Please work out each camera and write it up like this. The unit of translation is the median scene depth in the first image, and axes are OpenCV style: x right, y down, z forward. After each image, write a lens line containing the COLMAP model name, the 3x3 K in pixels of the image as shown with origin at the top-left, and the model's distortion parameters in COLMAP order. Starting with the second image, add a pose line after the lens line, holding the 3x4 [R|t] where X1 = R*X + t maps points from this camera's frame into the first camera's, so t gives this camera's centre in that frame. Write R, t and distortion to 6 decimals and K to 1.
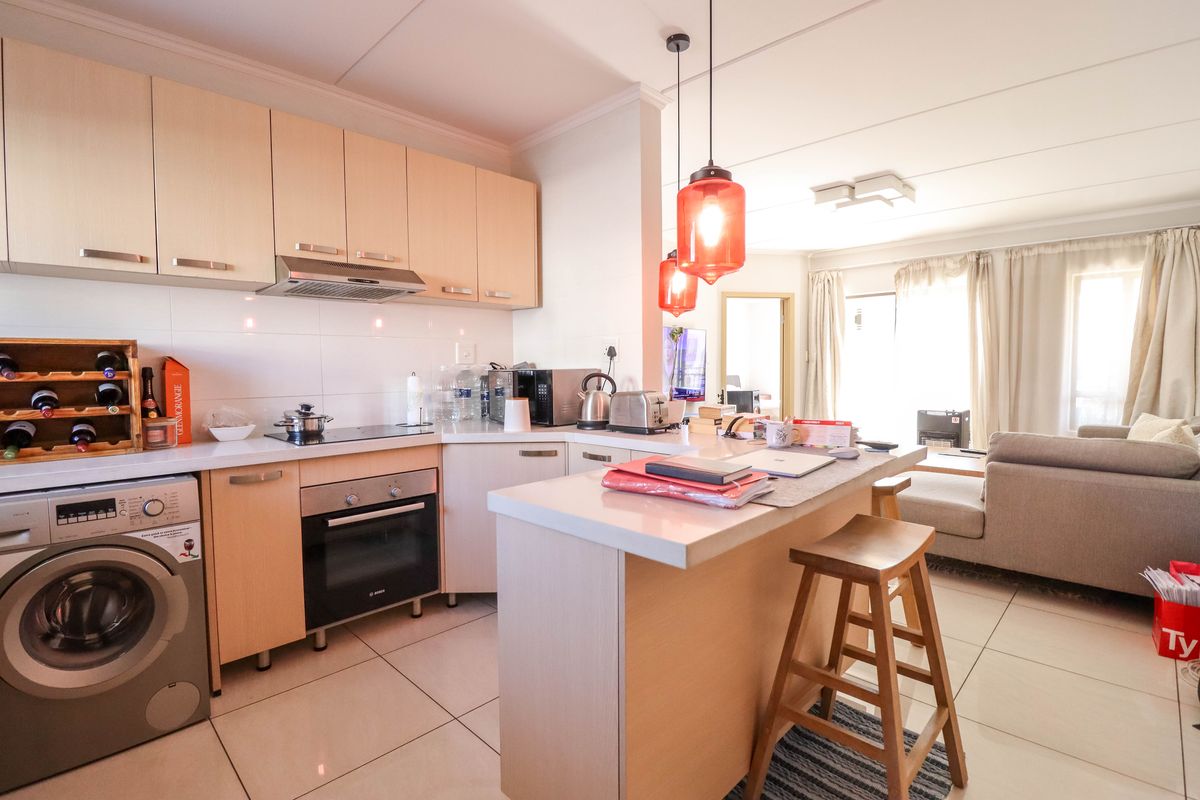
lens RADIAL K [[562.9, 0, 601.0], [0, 562.9, 398.0], [0, 0, 1]] dist [-0.001936, 0.000008]
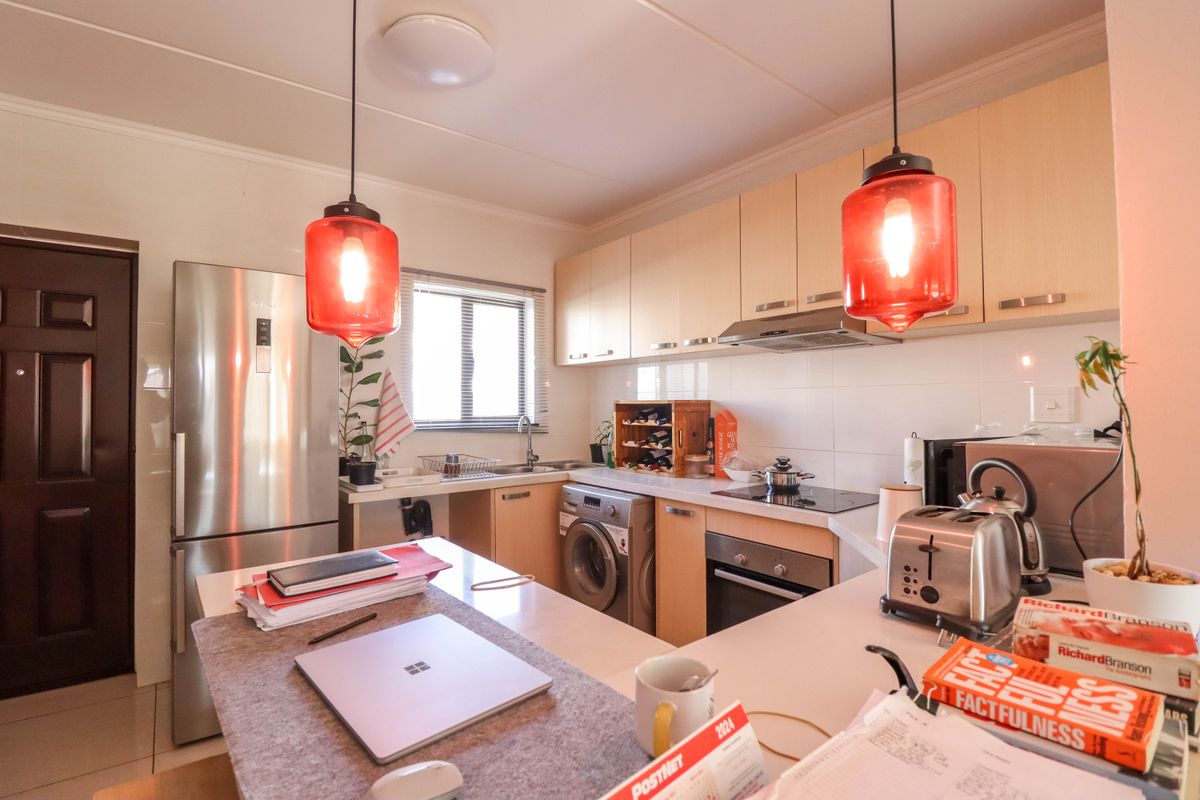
lens RADIAL K [[562.9, 0, 601.0], [0, 562.9, 398.0], [0, 0, 1]] dist [-0.001936, 0.000008]
pose [[-0.125773, -0.007269, -0.992032, 0.597581], [-0.058472, 0.998289, 0.000098, -0.090364], [0.990334, 0.058019, -0.125983, 0.918683]]
